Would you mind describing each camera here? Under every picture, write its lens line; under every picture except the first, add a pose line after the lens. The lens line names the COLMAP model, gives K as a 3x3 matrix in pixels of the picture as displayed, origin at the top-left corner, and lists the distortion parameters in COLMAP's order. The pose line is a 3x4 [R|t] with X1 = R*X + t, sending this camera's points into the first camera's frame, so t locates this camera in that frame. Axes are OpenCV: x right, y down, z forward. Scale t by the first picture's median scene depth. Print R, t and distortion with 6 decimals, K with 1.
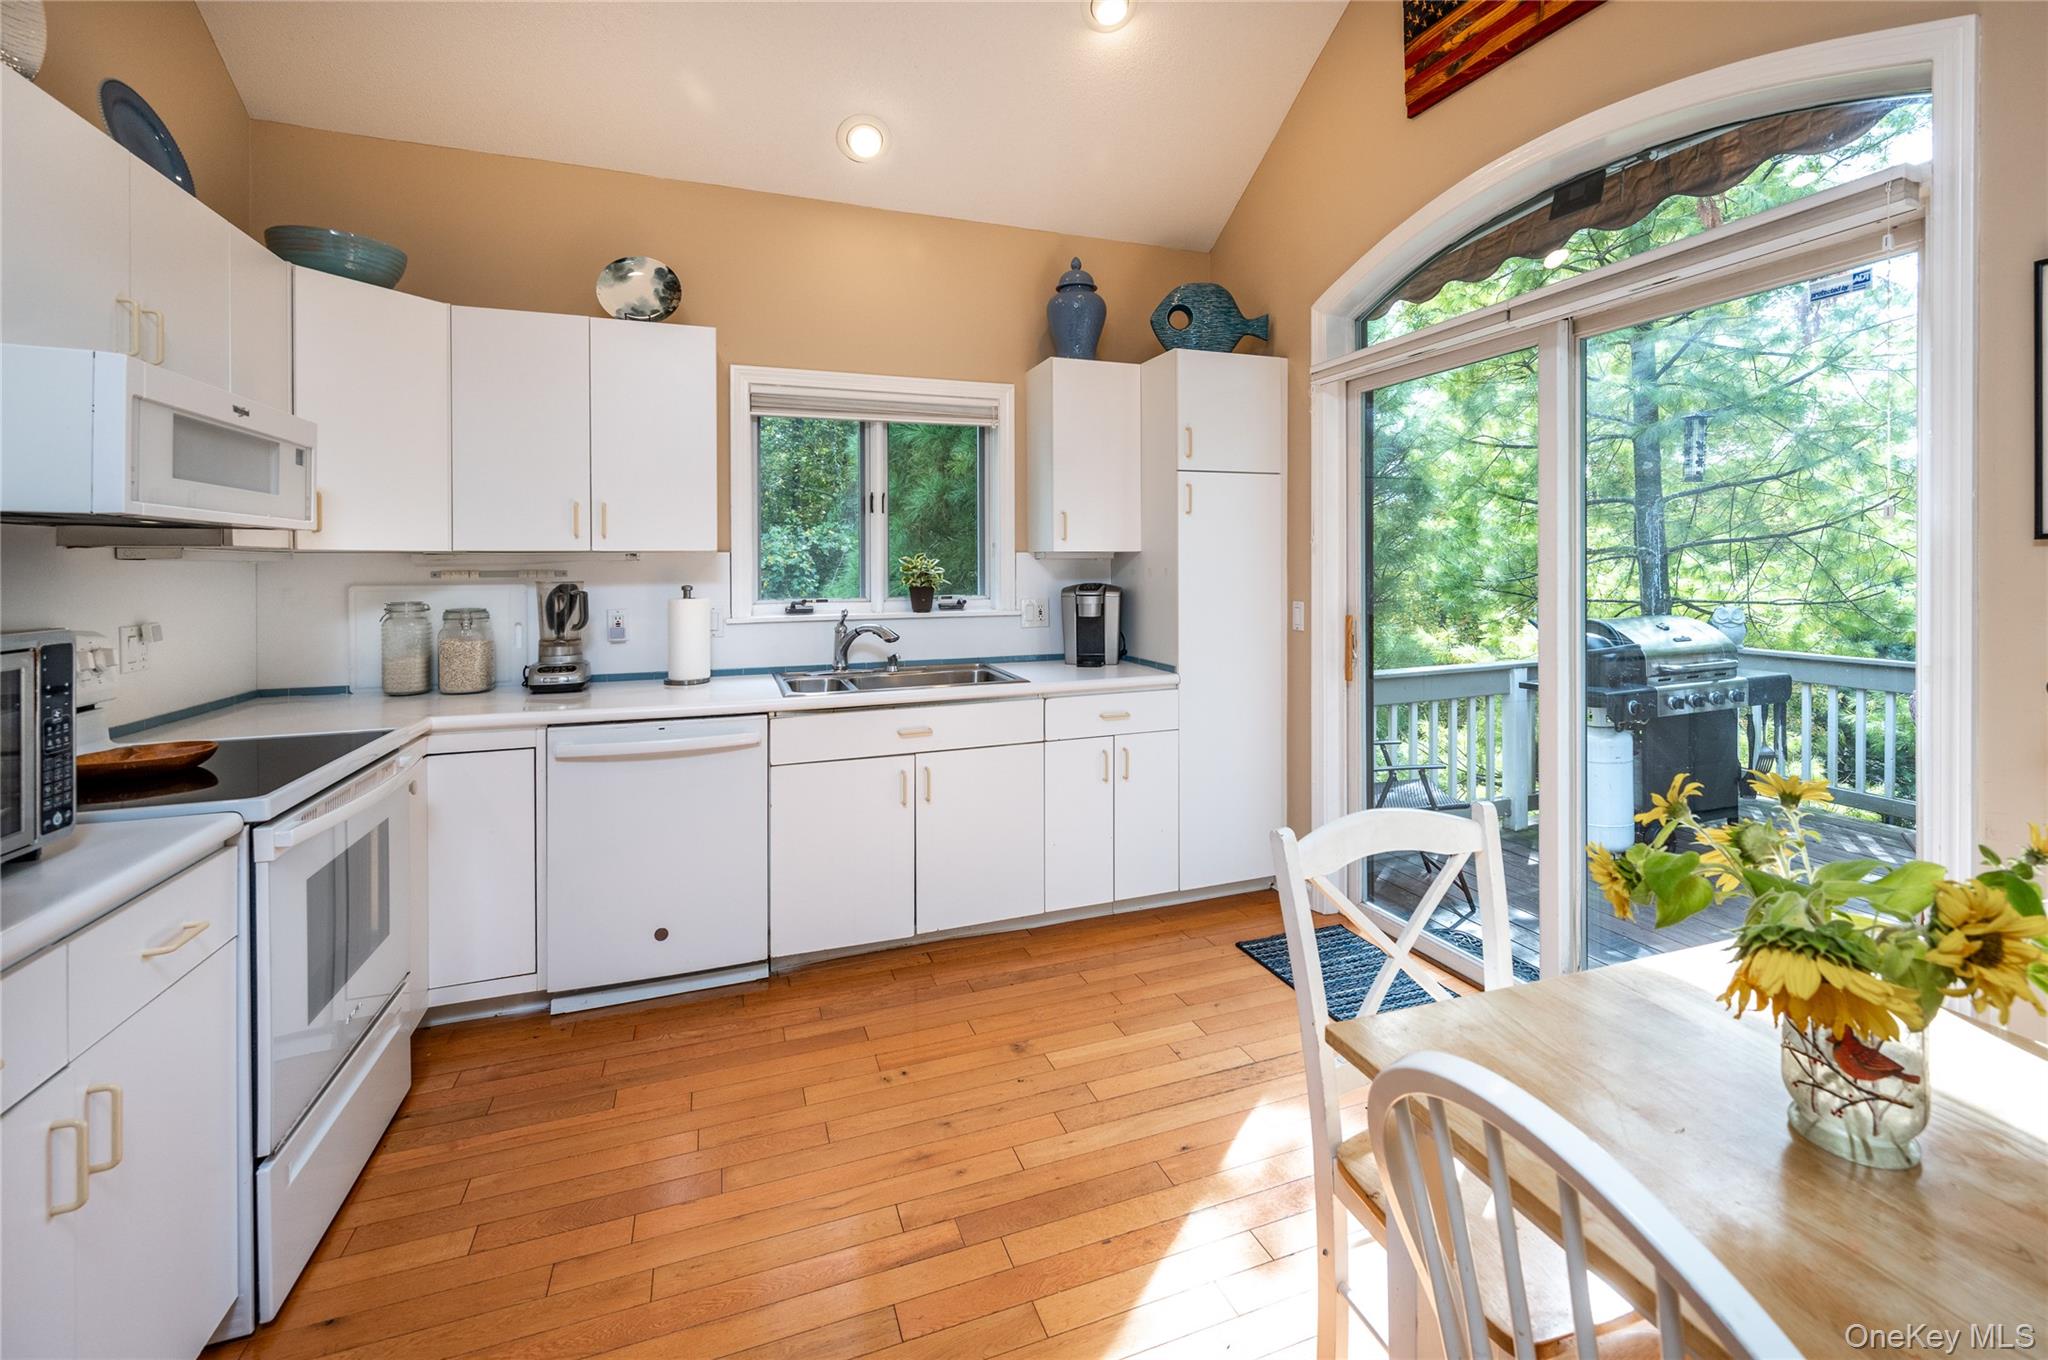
lens RADIAL K [[868.0, 0, 1048.6], [0, 868.0, 563.4], [0, 0, 1]] dist [-0.002781, -0.000102]
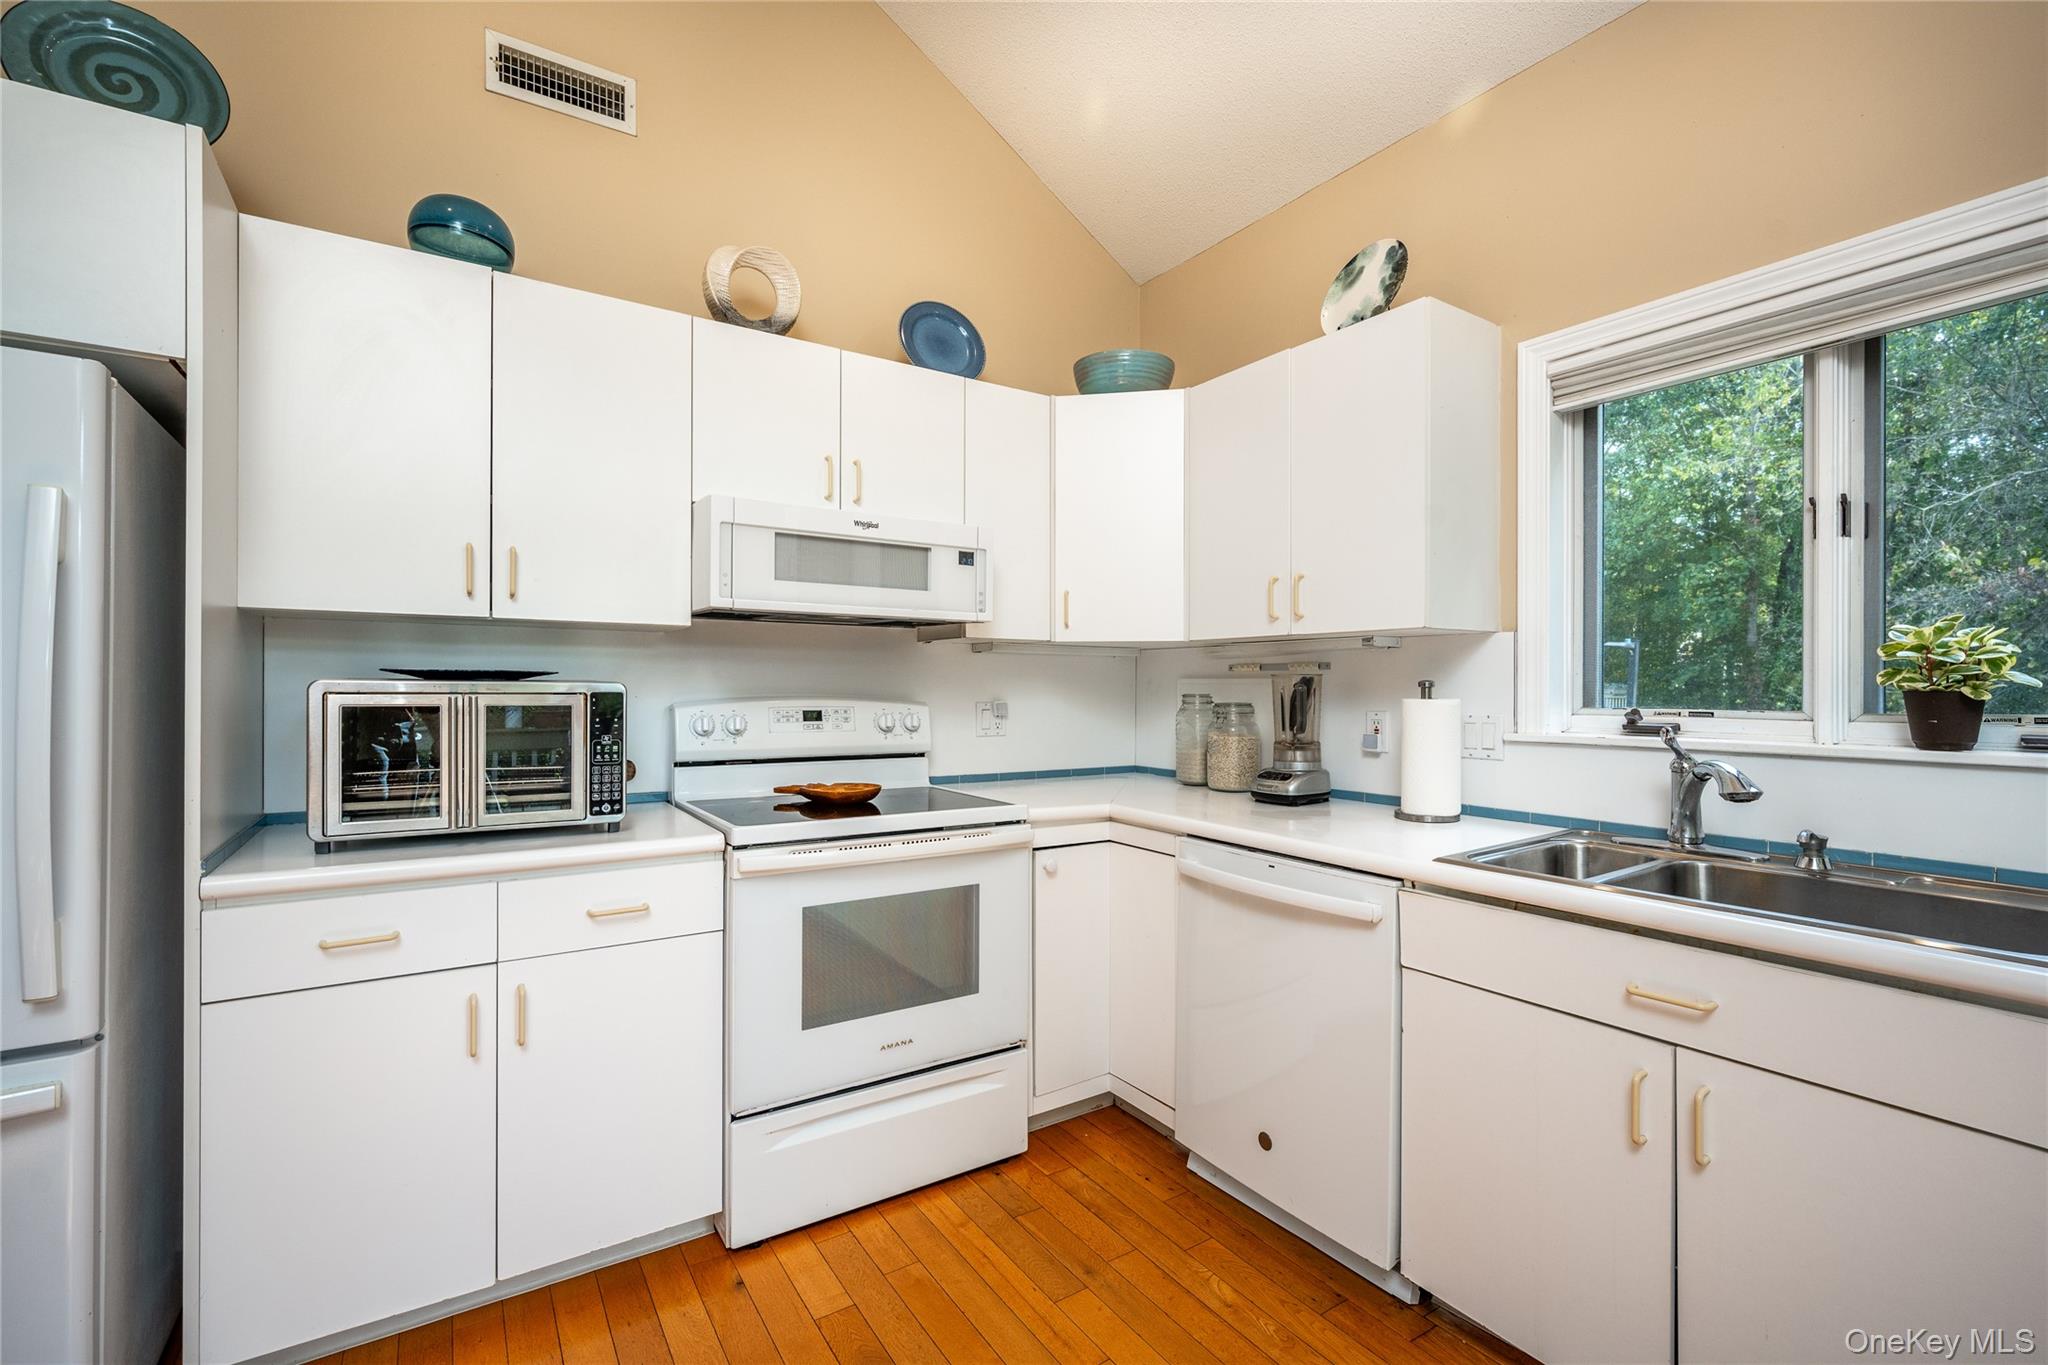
lens RADIAL K [[879.9, 0, 1027.4], [0, 879.9, 678.8], [0, 0, 1]] dist [0.001092, 0.000088]
pose [[0.234572, 0.001924, -0.972097, 0.209808], [-0.003757, 0.999992, 0.001073, 0.025795], [0.972092, 0.003400, 0.234577, 0.539947]]
